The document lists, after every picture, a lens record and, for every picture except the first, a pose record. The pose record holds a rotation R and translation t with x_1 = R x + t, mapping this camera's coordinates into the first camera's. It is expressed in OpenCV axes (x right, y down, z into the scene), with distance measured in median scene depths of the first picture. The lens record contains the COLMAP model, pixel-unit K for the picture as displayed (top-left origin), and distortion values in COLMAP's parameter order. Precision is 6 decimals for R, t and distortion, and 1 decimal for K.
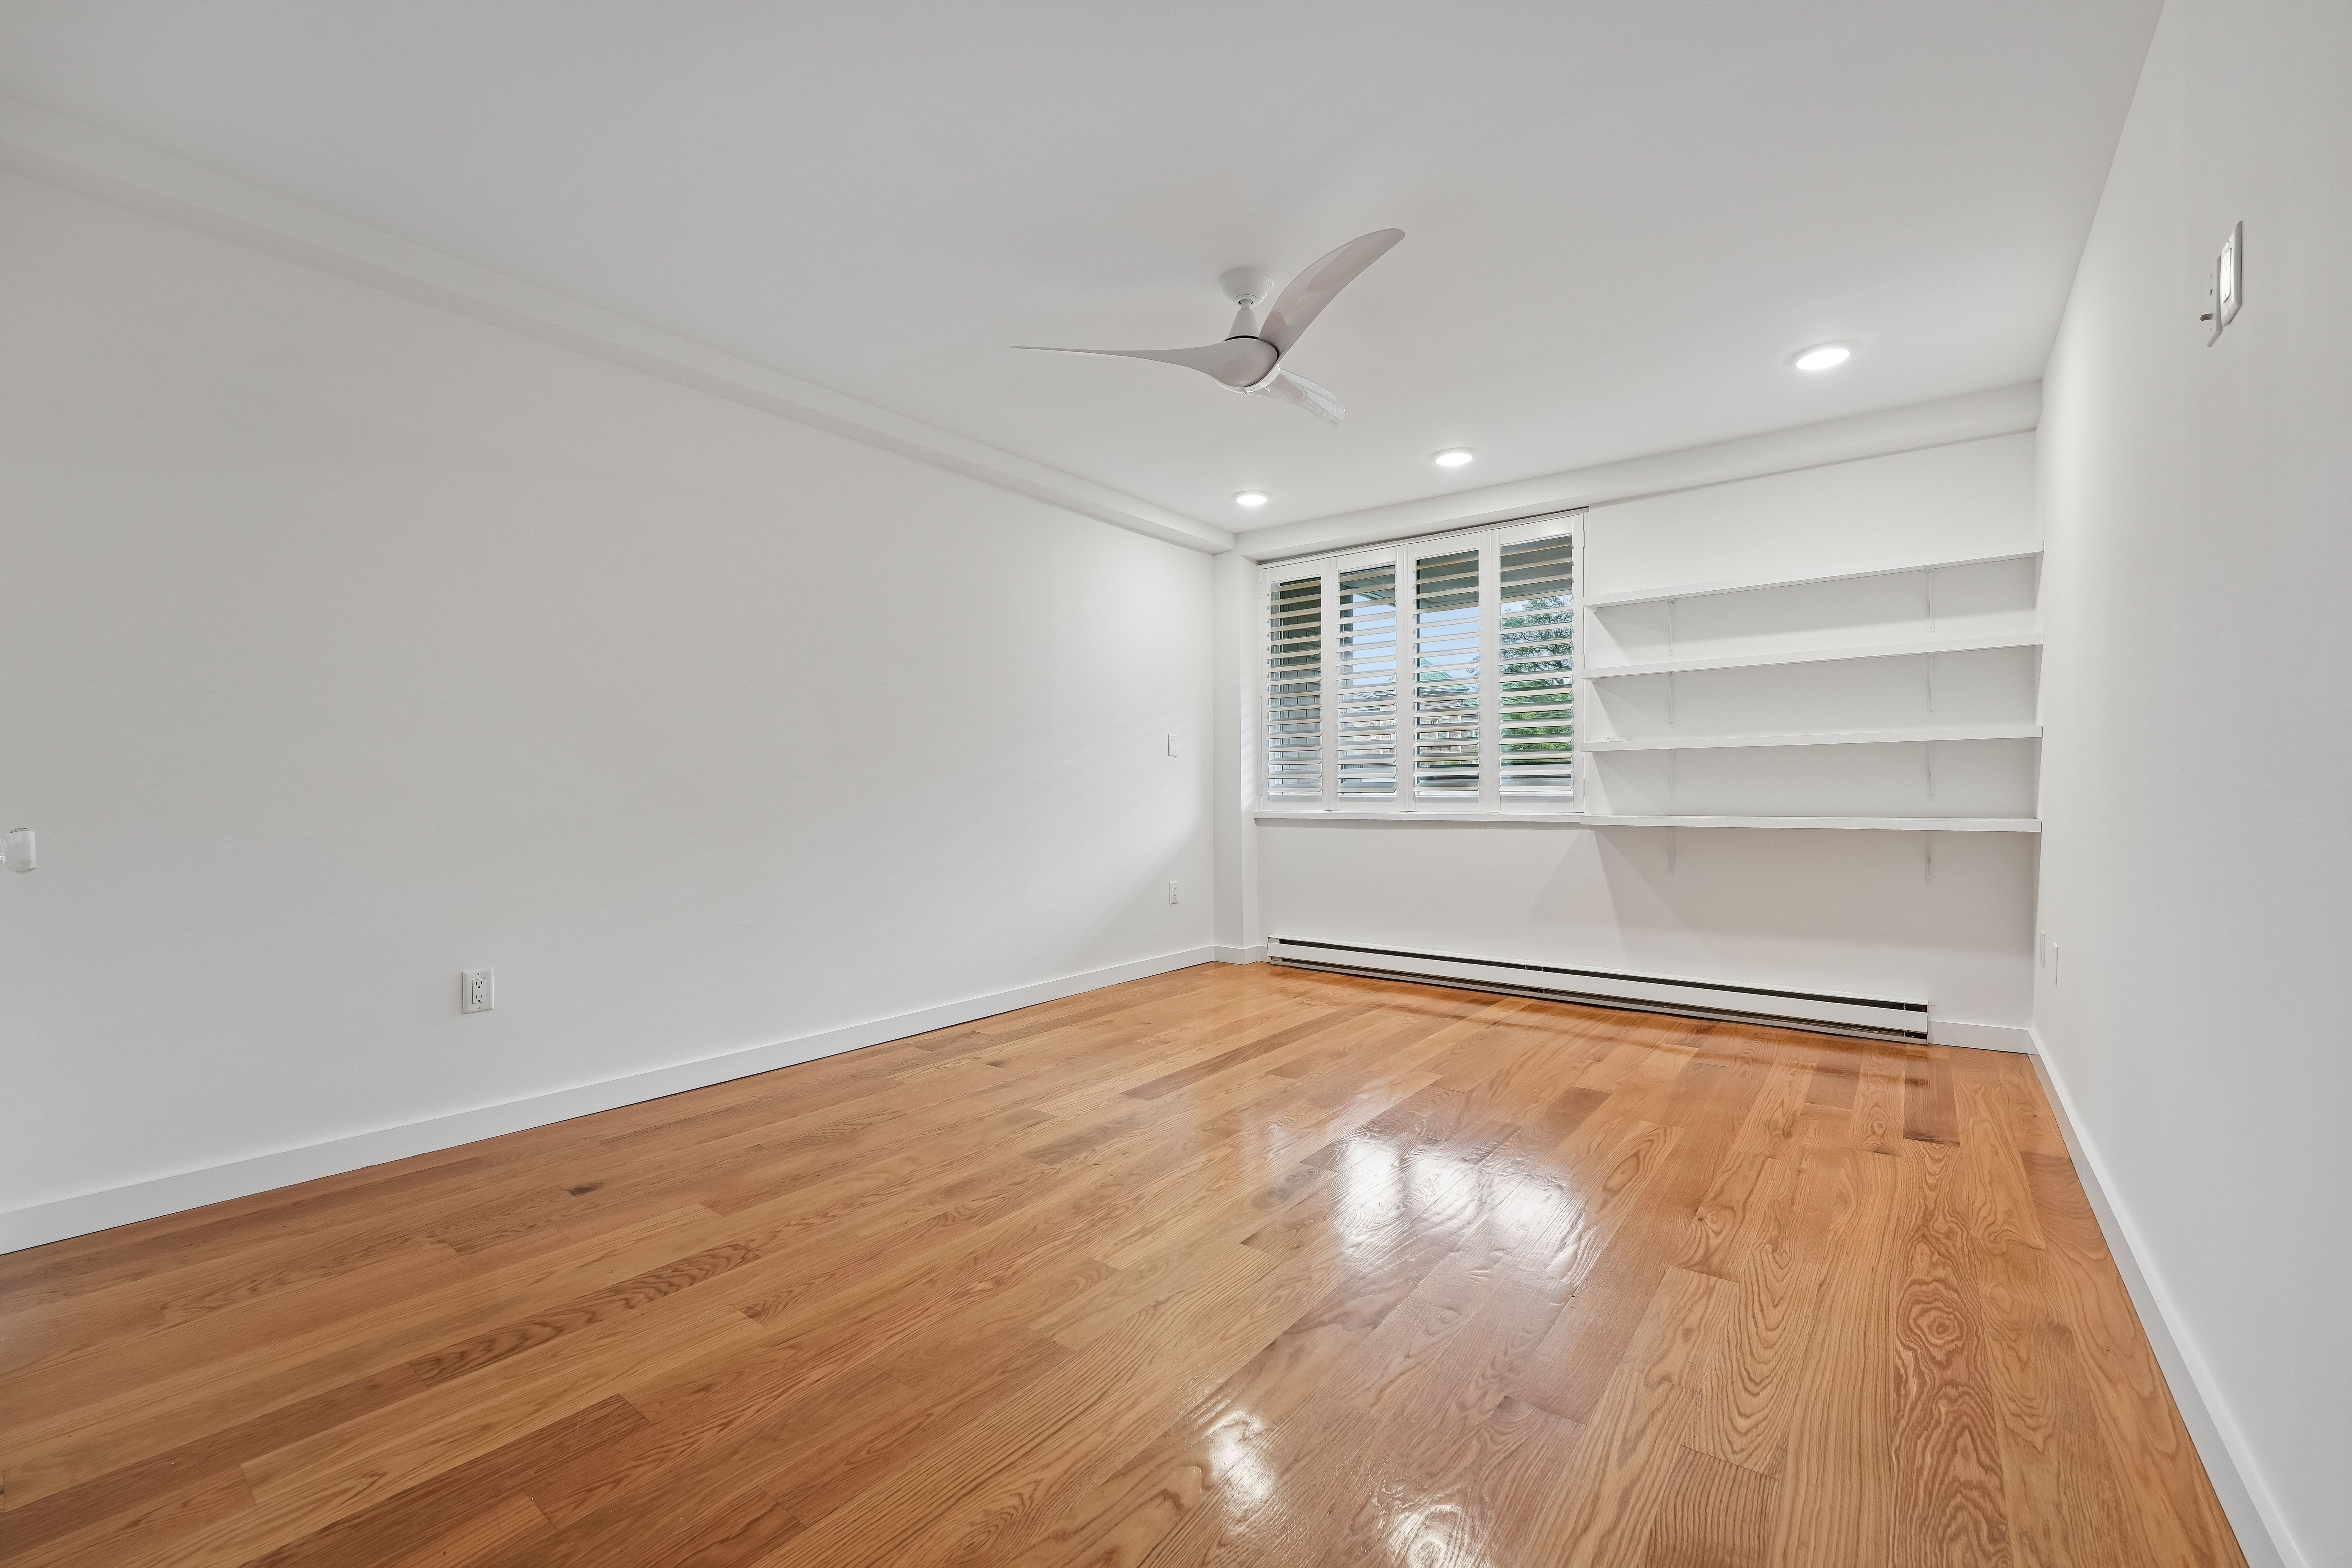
lens RADIAL K [[951.3, 0, 1162.4], [0, 951.3, 793.3], [0, 0, 1]] dist [-0.009850, -0.000618]
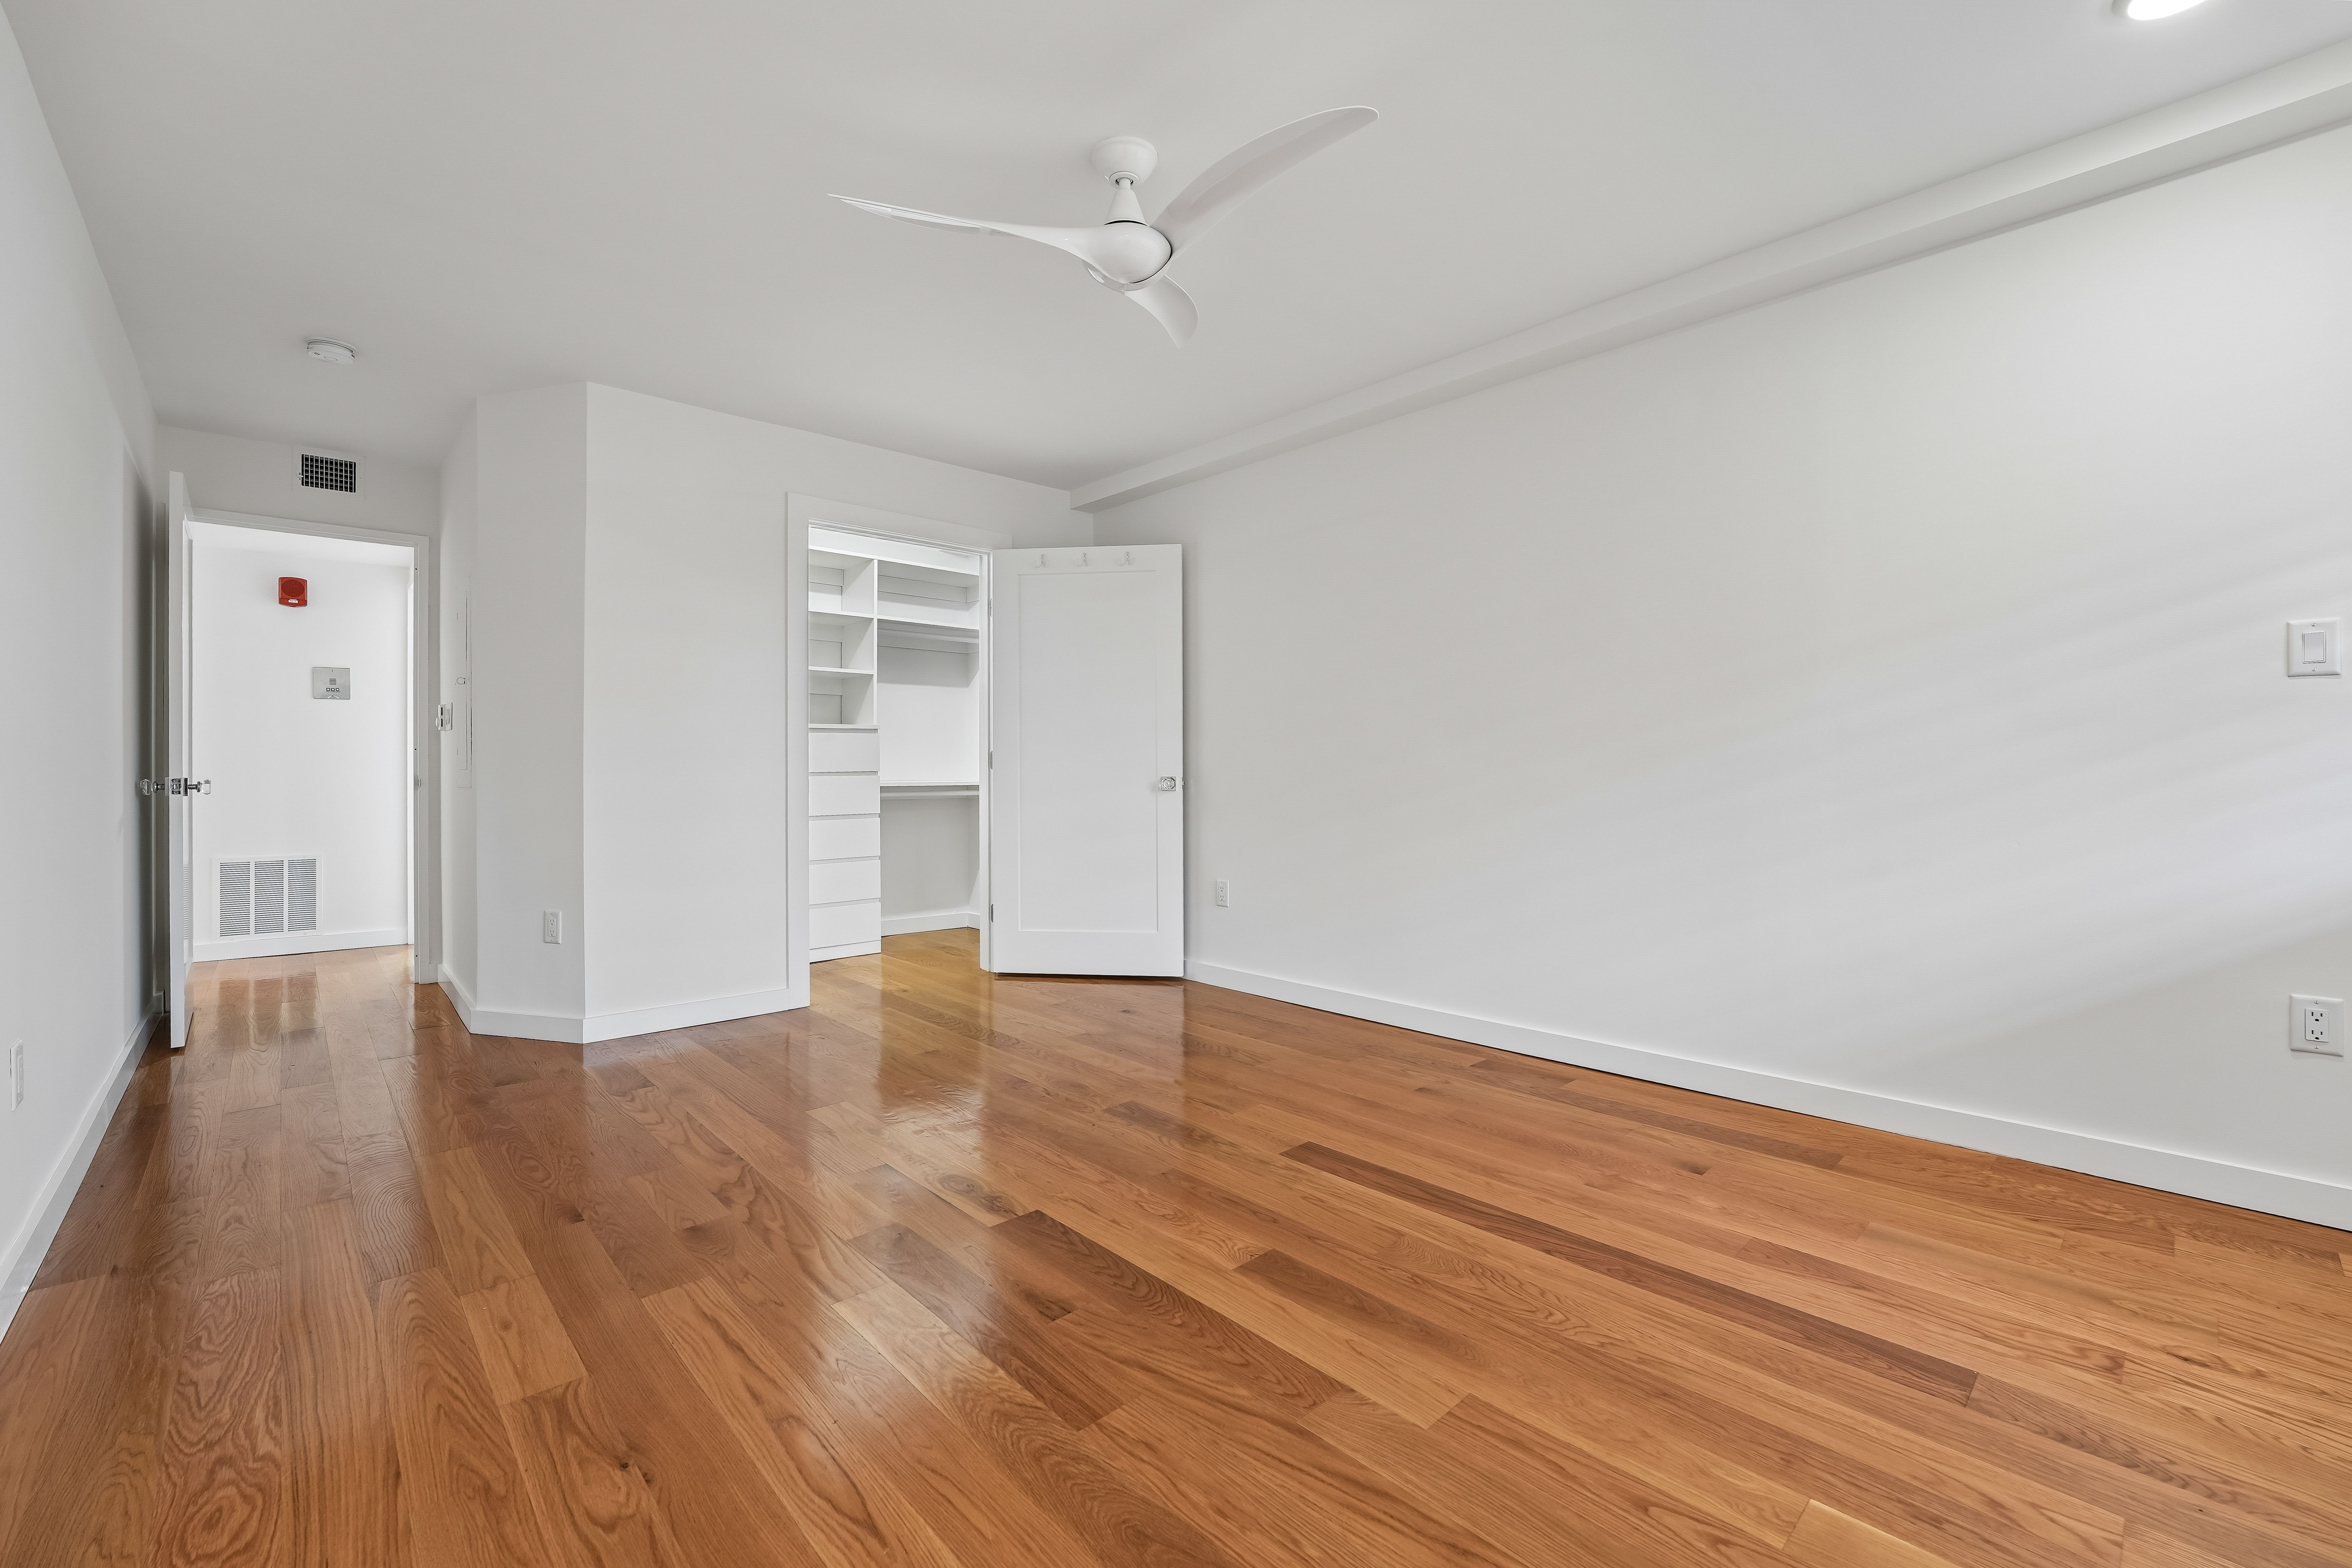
lens RADIAL K [[969.4, 0, 1181.9], [0, 969.4, 790.6], [0, 0, 1]] dist [-0.017721, 0.001062]
pose [[-0.144605, 0.022019, -0.989244, 0.684430], [0.002335, 0.999757, 0.021911, -0.002525], [0.989487, 0.000859, -0.144622, 0.883186]]
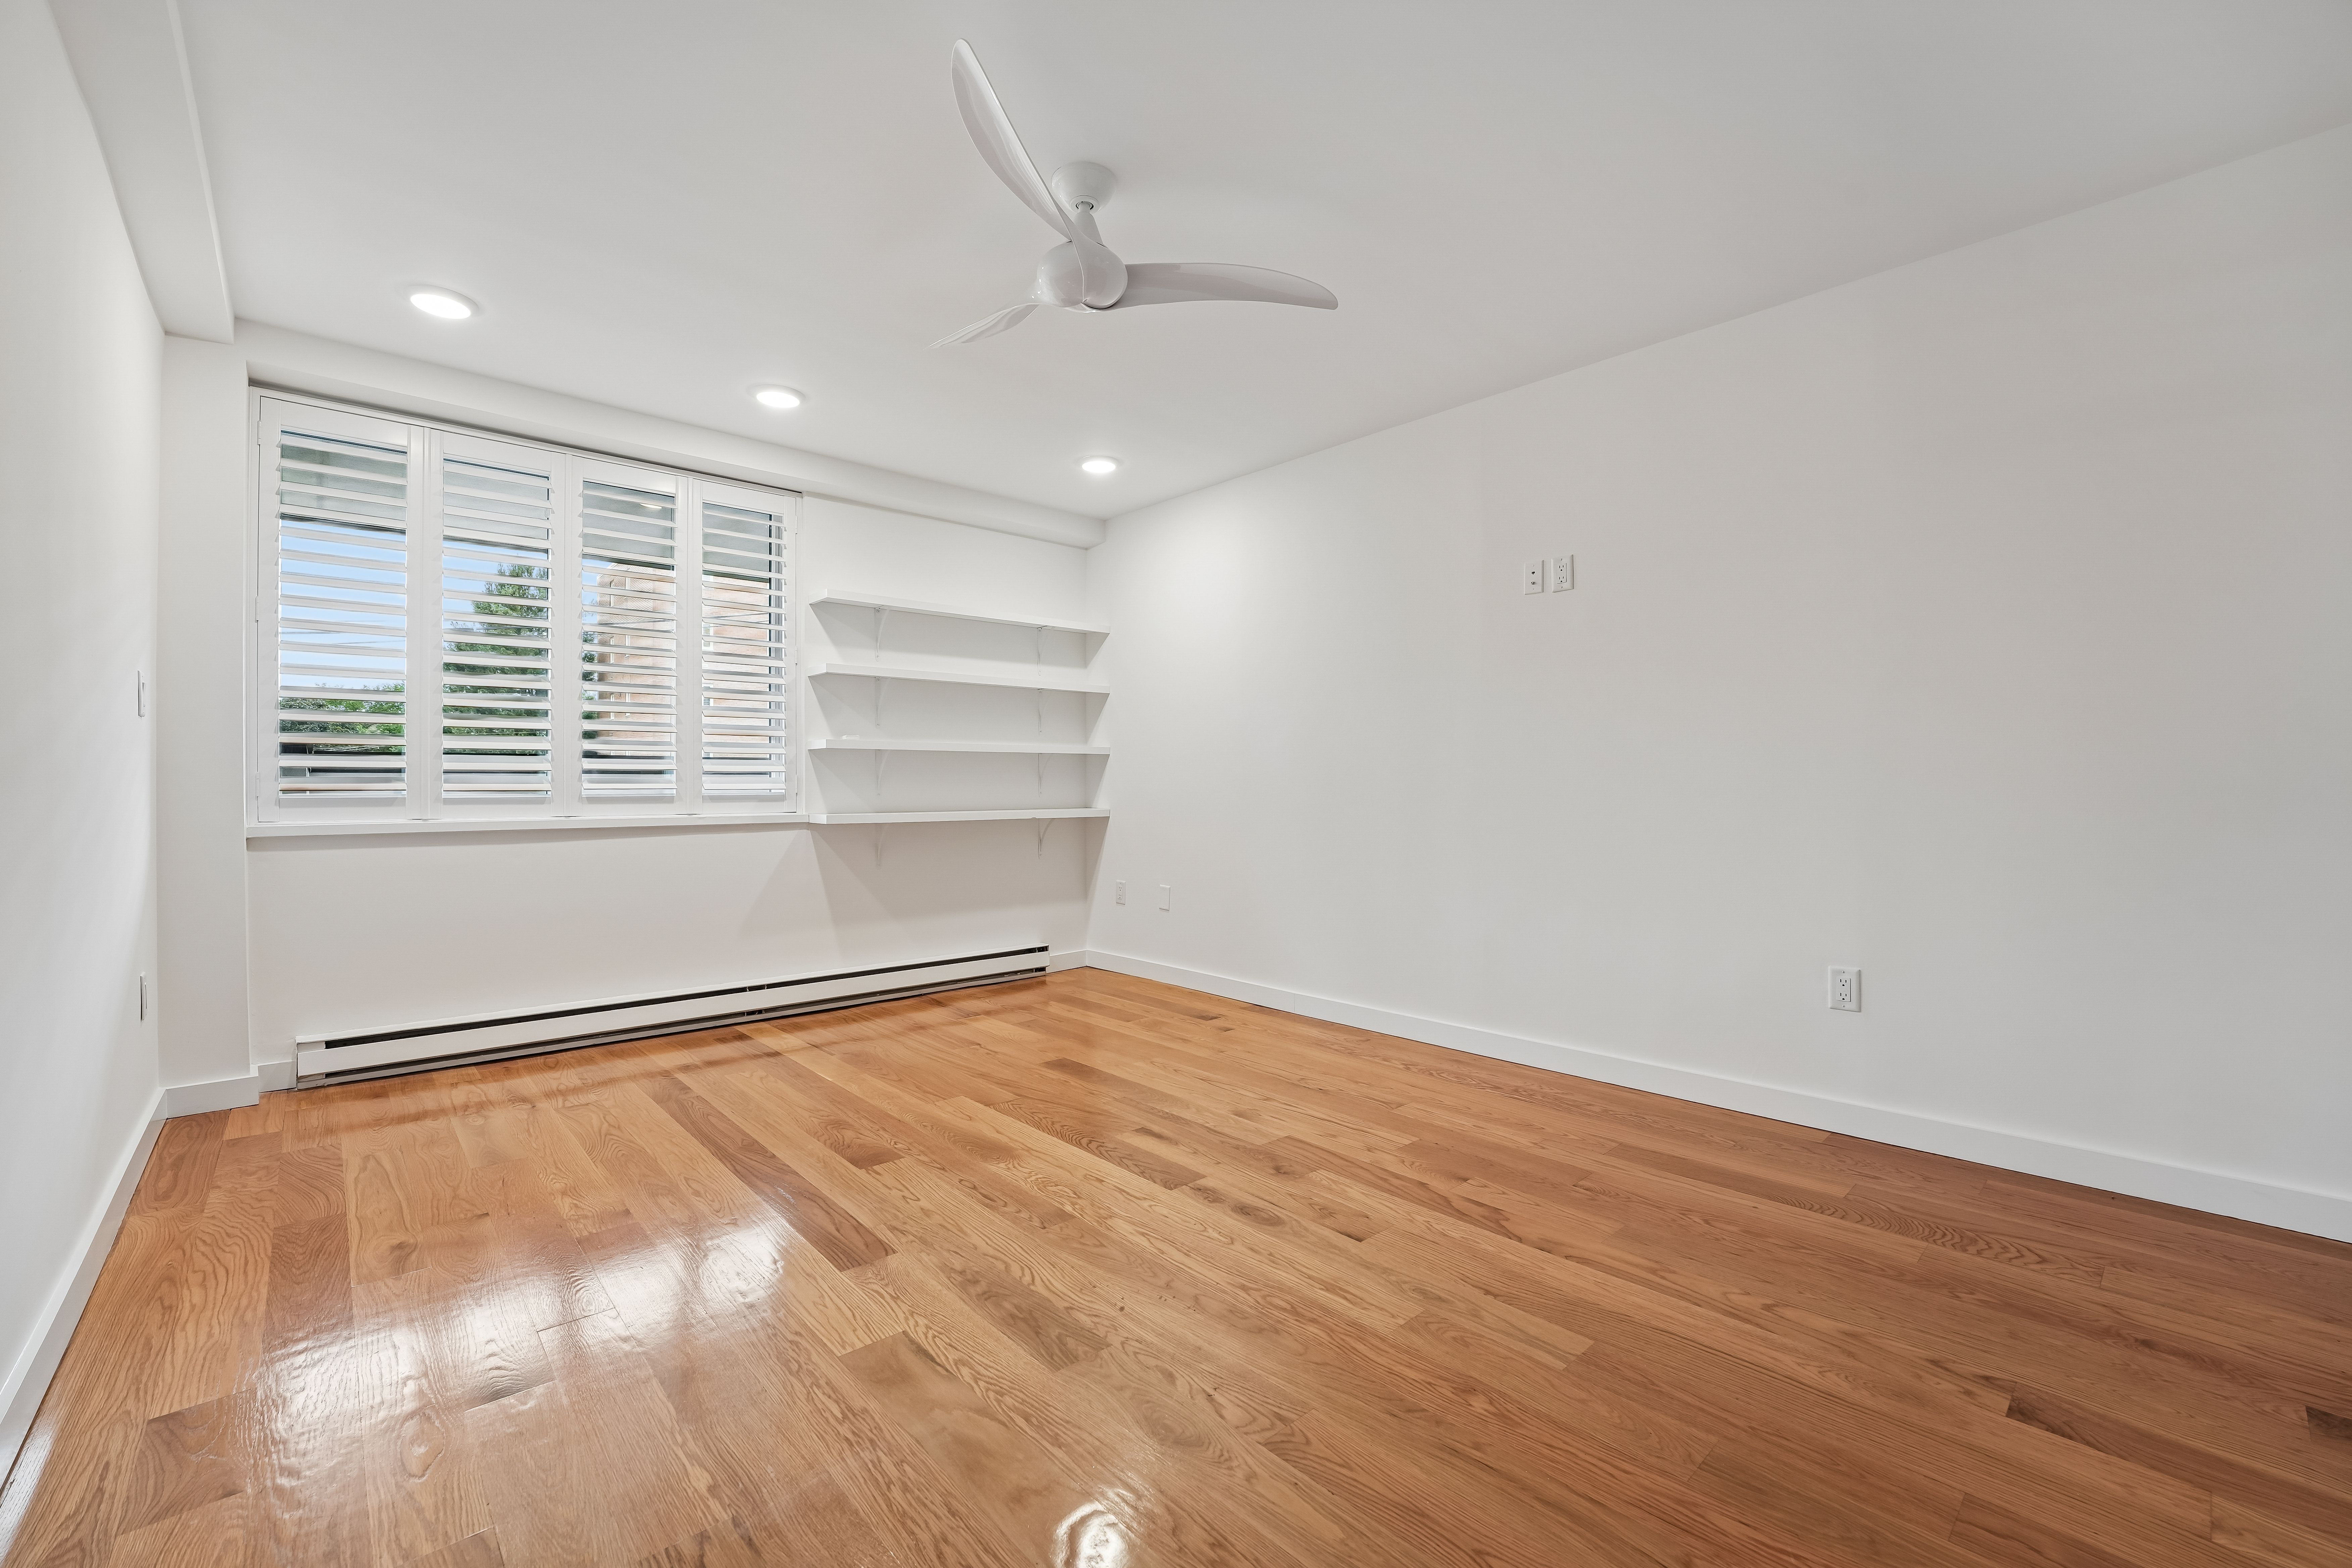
lens RADIAL K [[963.0, 0, 1169.0], [0, 963.0, 776.6], [0, 0, 1]] dist [-0.001677, -0.012010]
pose [[0.175818, 0.015449, 0.984301, -0.551437], [0.001891, 0.999870, -0.016031, 0.001557], [-0.984421, 0.004680, 0.175766, 0.589879]]
